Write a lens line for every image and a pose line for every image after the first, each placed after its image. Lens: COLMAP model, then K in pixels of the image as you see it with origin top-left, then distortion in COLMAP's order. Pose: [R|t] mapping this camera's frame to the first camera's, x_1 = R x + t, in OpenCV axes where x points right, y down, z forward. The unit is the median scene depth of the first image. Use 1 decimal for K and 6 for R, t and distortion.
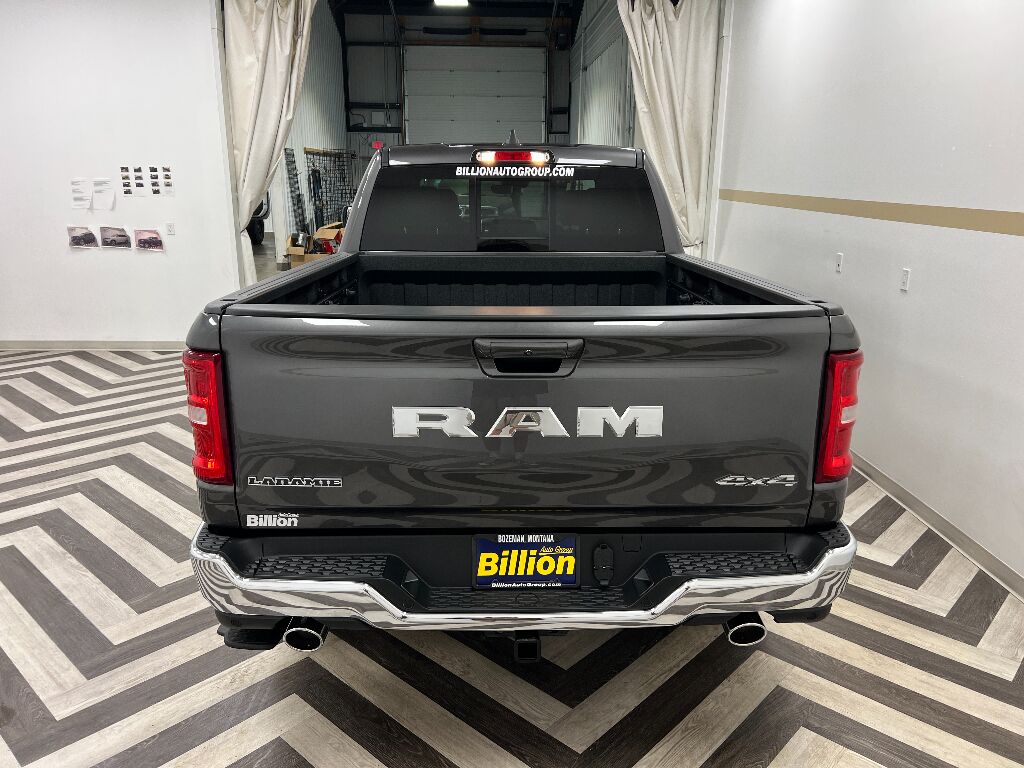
lens RADIAL K [[769.0, 0, 512.0], [0, 769.0, 384.0], [0, 0, 1]] dist [0.055788, -0.074635]
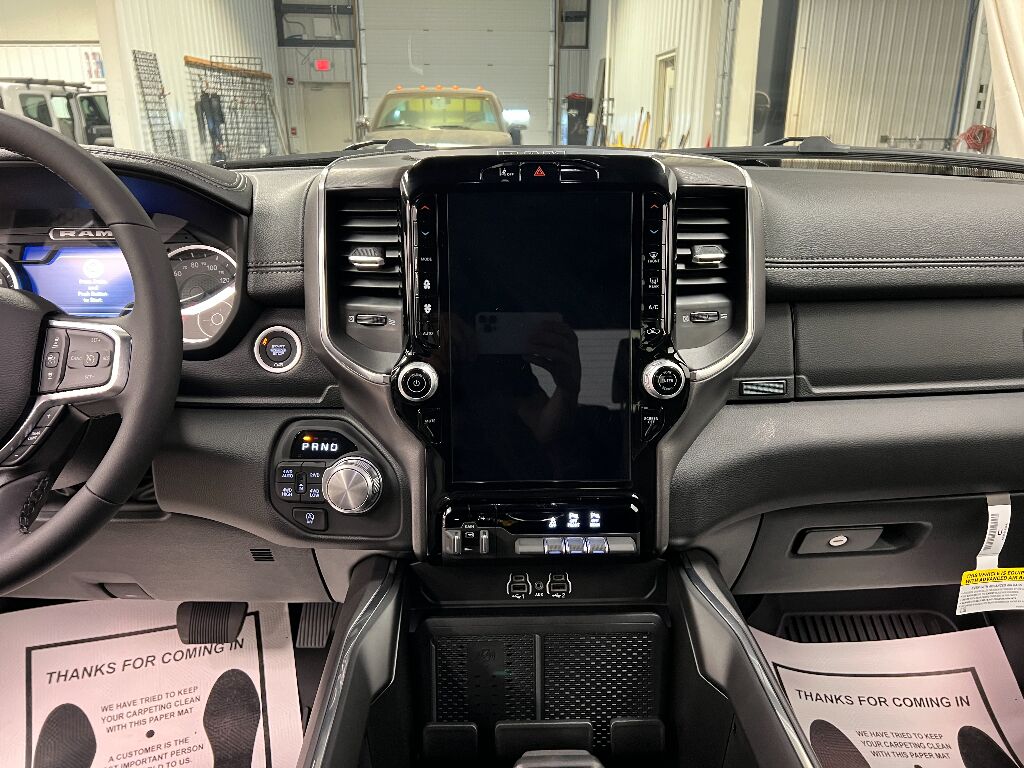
lens RADIAL K [[769.0, 0, 512.0], [0, 769.0, 384.0], [0, 0, 1]] dist [0.055788, -0.074635]
pose [[0.999973, -0.005802, 0.004416, -0.002037], [0.005517, 0.998065, 0.061936, -0.069135], [-0.004767, -0.061910, 0.998070, 0.319957]]
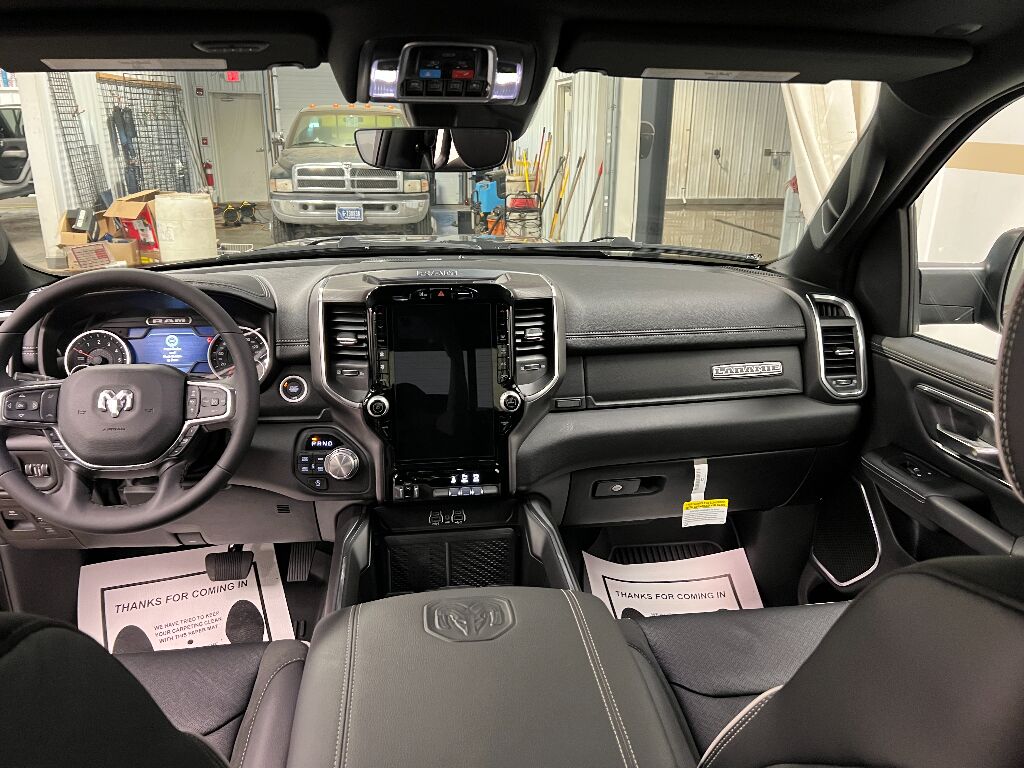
lens RADIAL K [[769.0, 0, 512.0], [0, 769.0, 384.0], [0, 0, 1]] dist [0.055788, -0.074635]
pose [[0.993316, -0.029447, 0.111605, -0.002181], [0.022398, 0.997705, 0.063893, -0.073917], [-0.113231, -0.060966, 0.991696, 0.280868]]
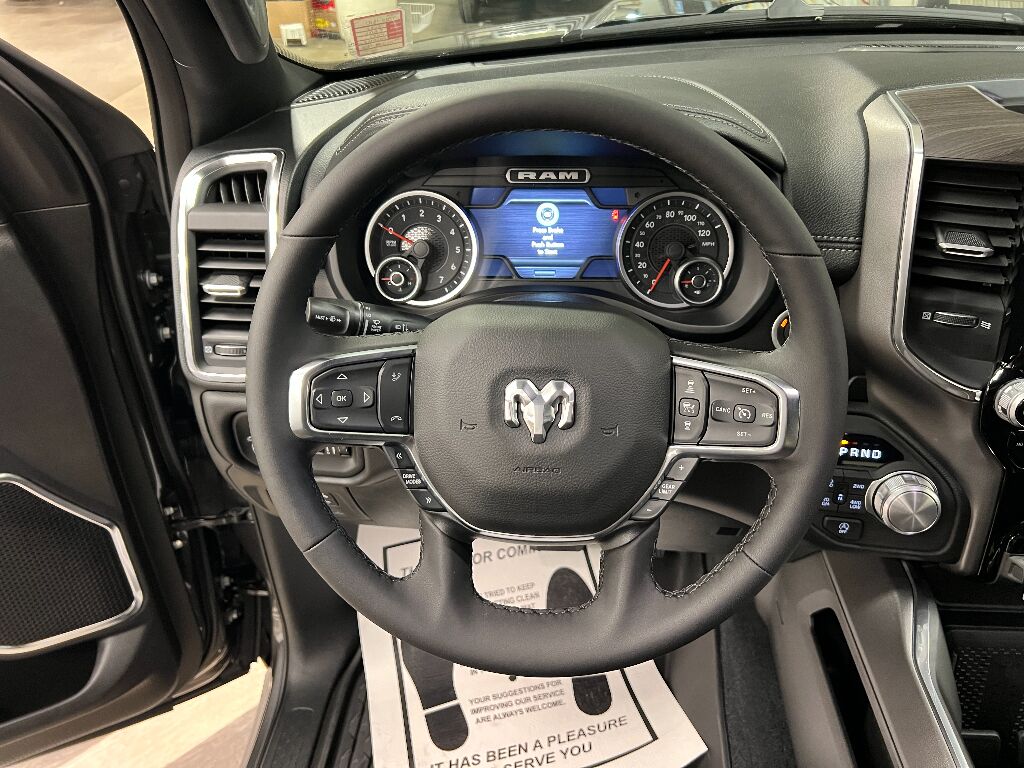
lens RADIAL K [[769.0, 0, 512.0], [0, 769.0, 384.0], [0, 0, 1]] dist [0.055788, -0.074635]
pose [[0.997140, 0.031824, -0.068545, -0.029879], [-0.007167, 0.942745, 0.333438, -0.079990], [0.075231, -0.331993, 0.940277, 0.327024]]
